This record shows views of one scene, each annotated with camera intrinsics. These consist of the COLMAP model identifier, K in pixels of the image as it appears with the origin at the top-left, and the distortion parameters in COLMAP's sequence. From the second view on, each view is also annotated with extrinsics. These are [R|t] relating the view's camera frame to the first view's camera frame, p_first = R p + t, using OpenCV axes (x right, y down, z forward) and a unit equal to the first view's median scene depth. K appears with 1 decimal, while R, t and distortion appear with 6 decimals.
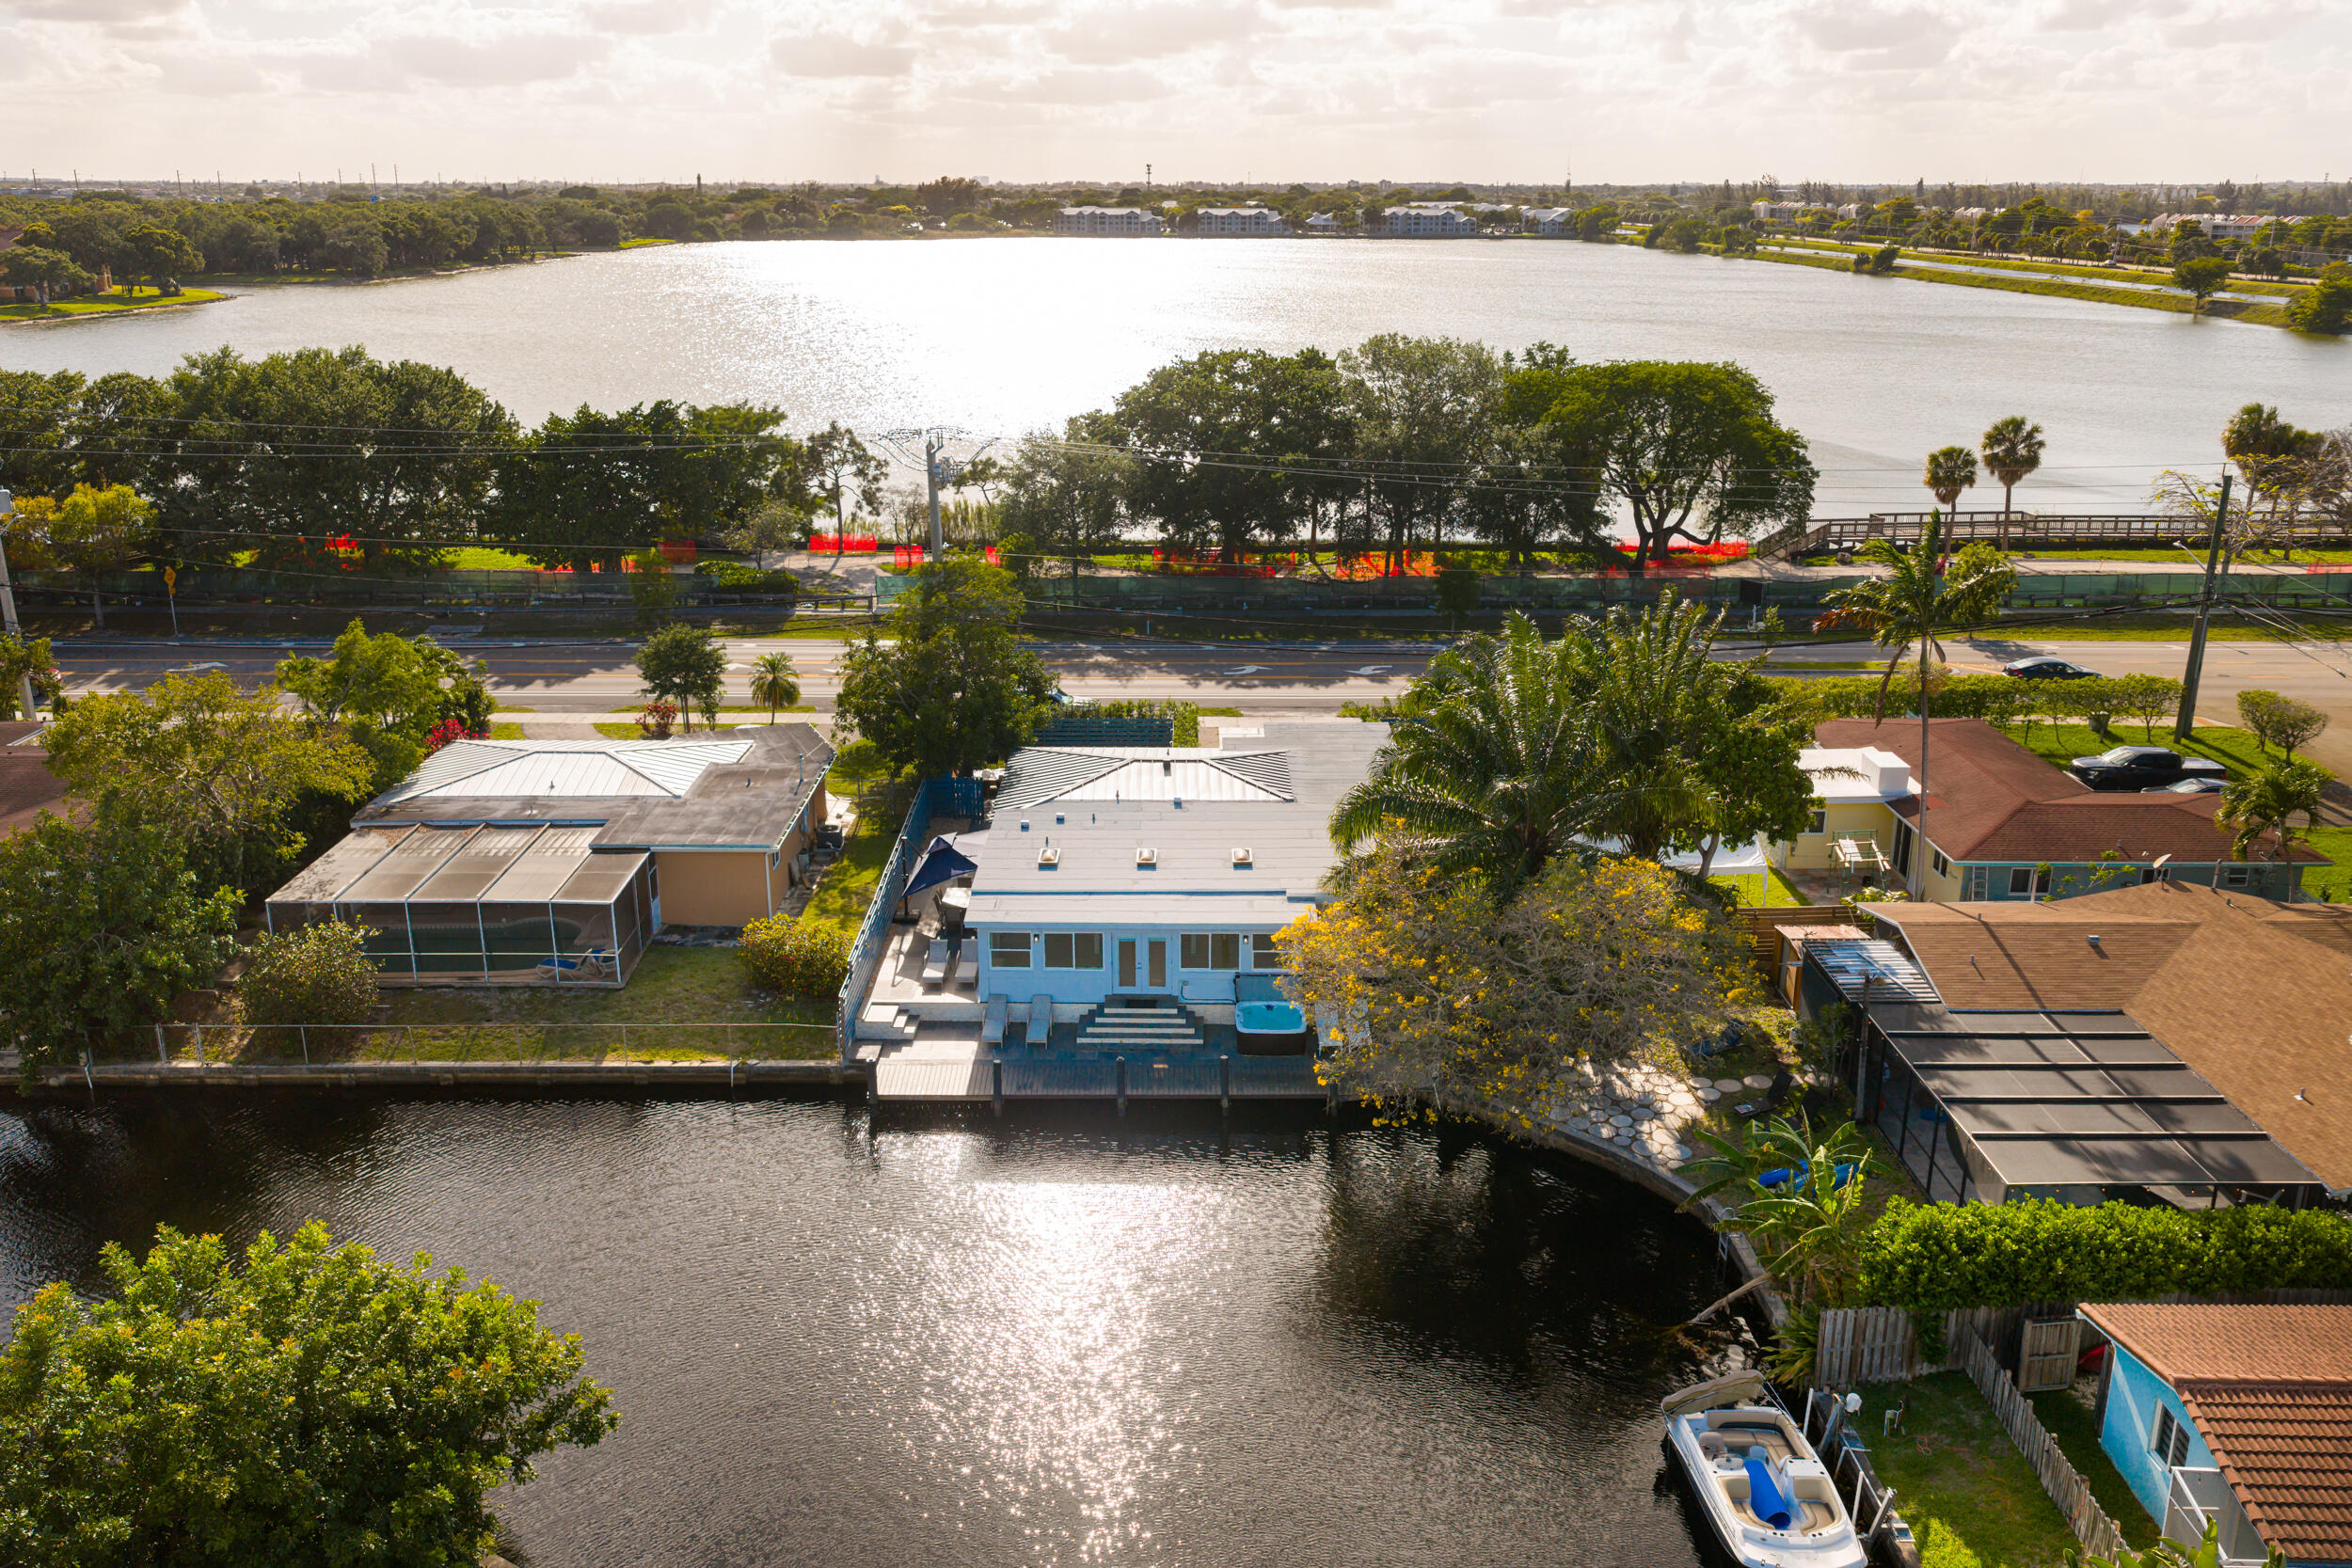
lens RADIAL K [[1909.5, 0, 1176.0], [0, 1909.5, 784.0], [0, 0, 1]] dist [0.011819, 0.003376]
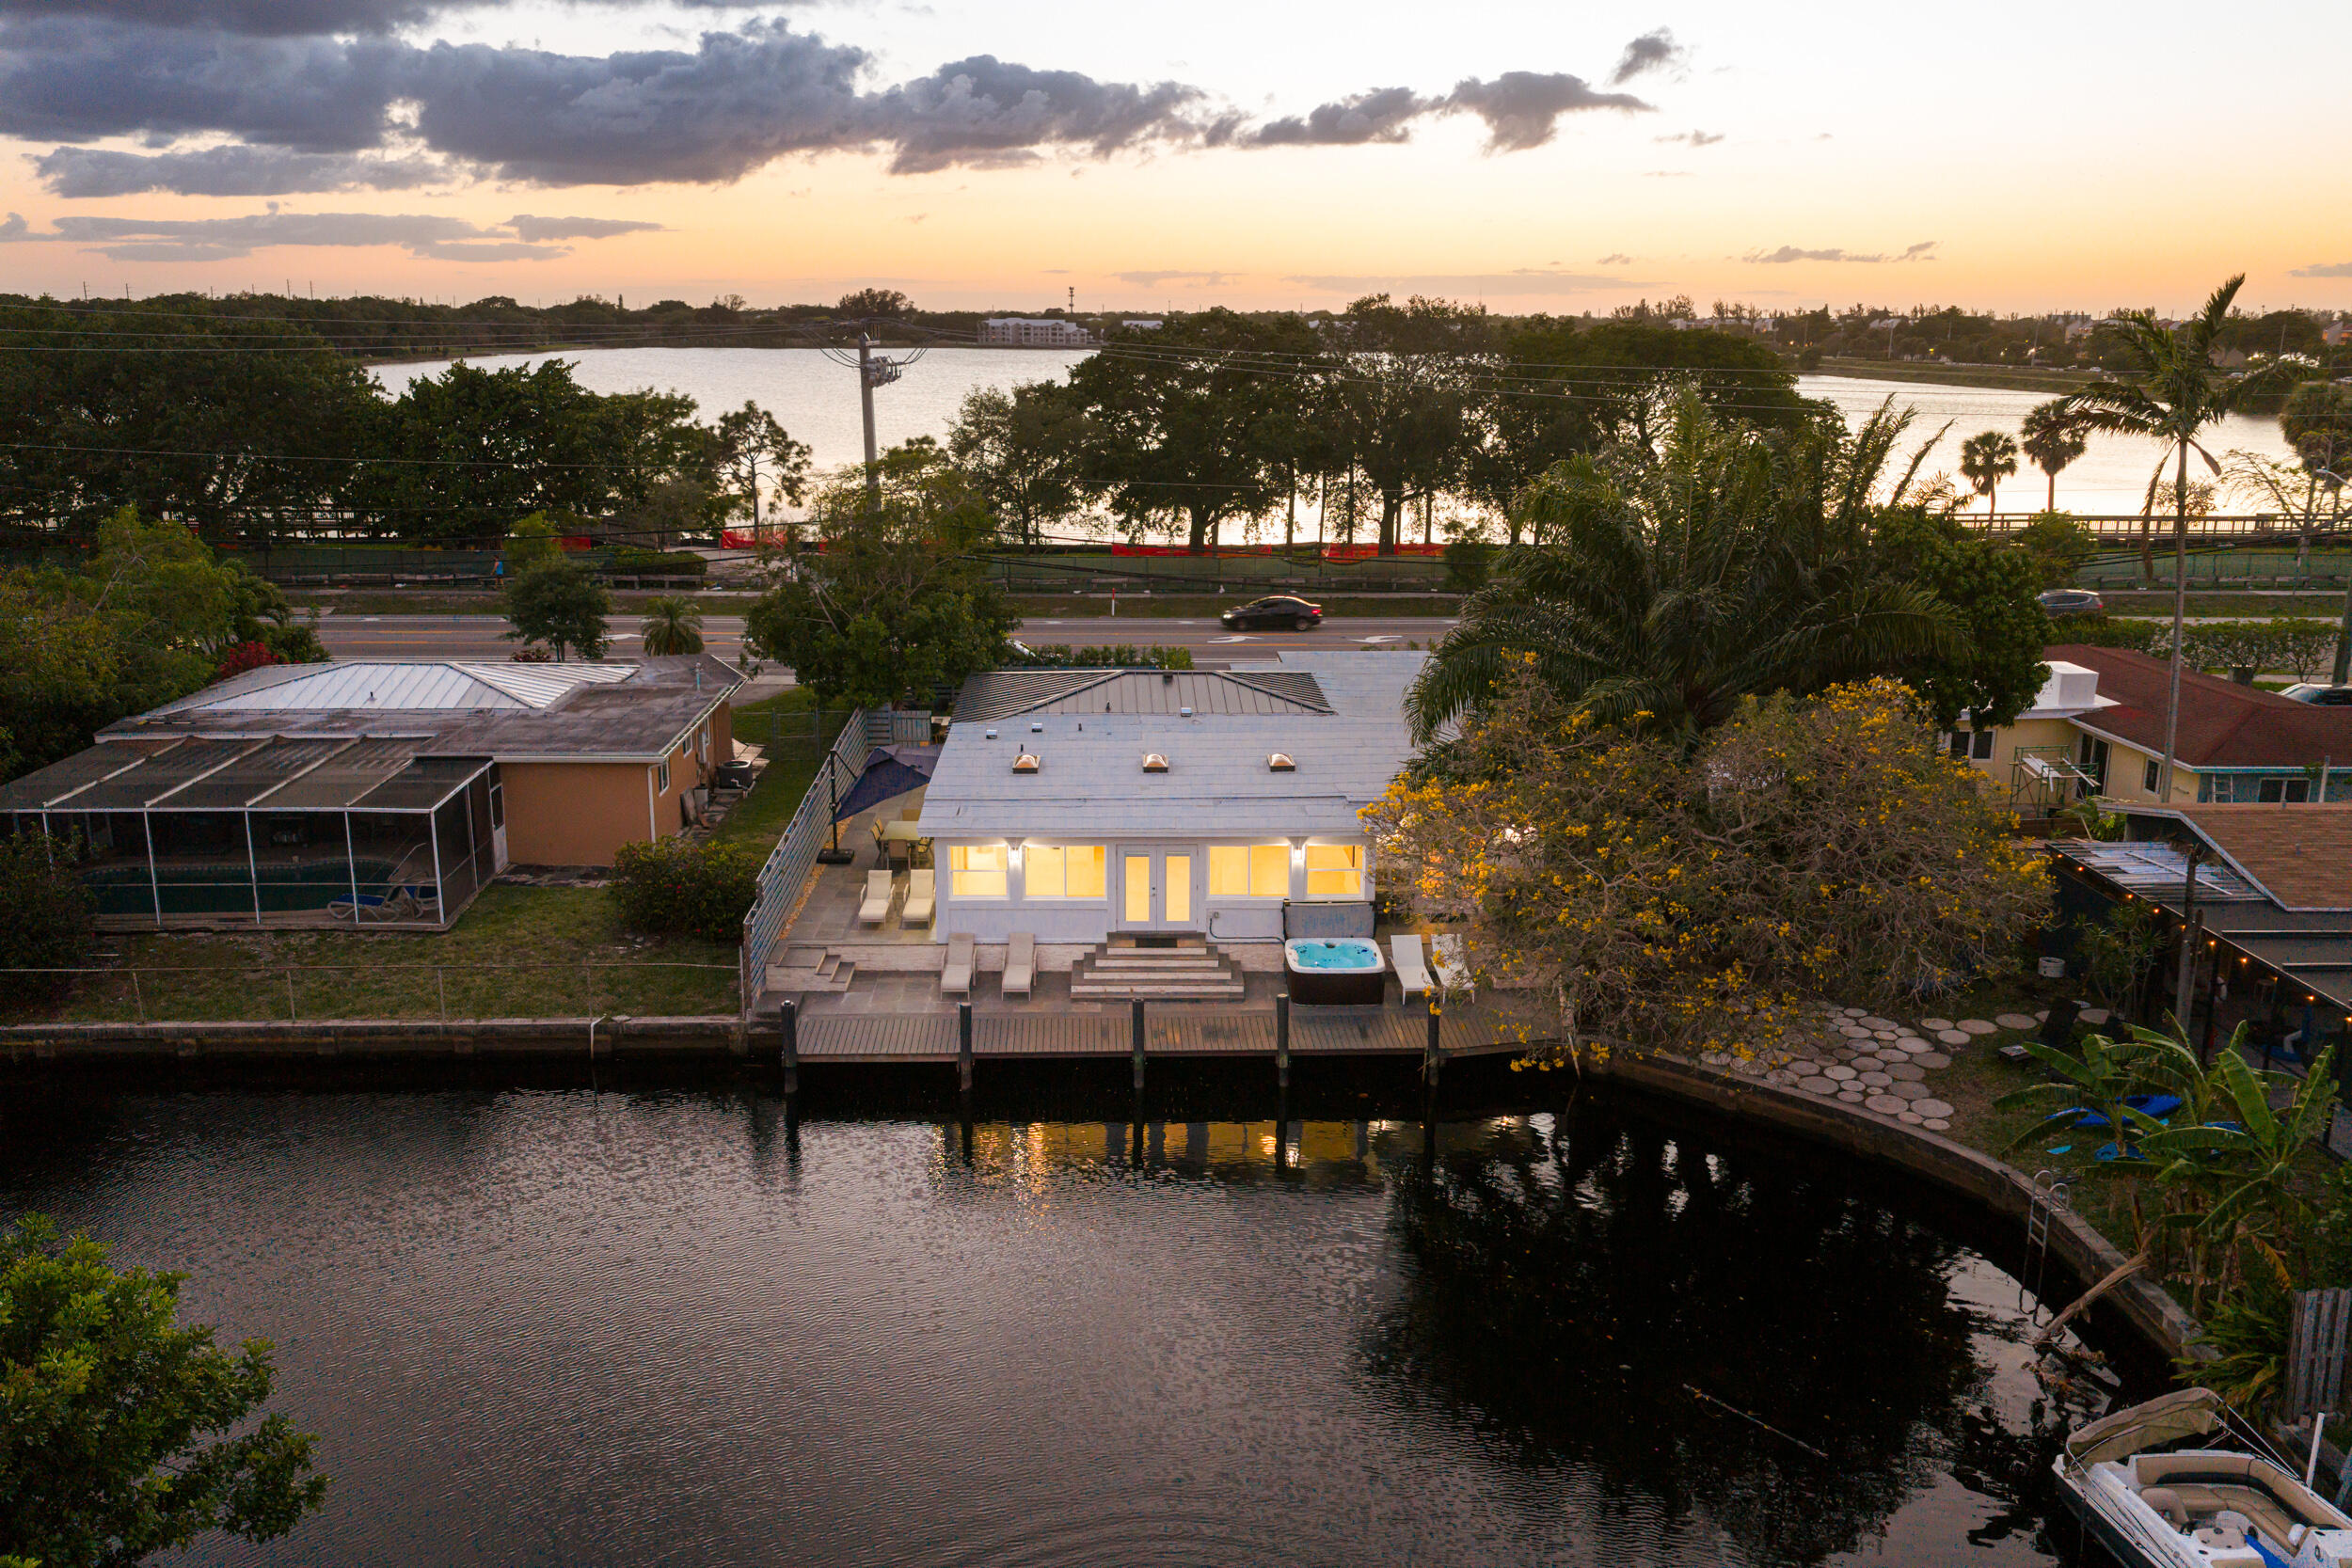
lens RADIAL K [[1919.6, 0, 1176.0], [0, 1919.6, 784.0], [0, 0, 1]] dist [0.002206, 0.008191]
pose [[0.999190, -0.004304, 0.040017, -0.036453], [0.006798, 0.998028, -0.062401, 0.091090], [-0.039670, 0.062623, 0.997249, 0.232671]]
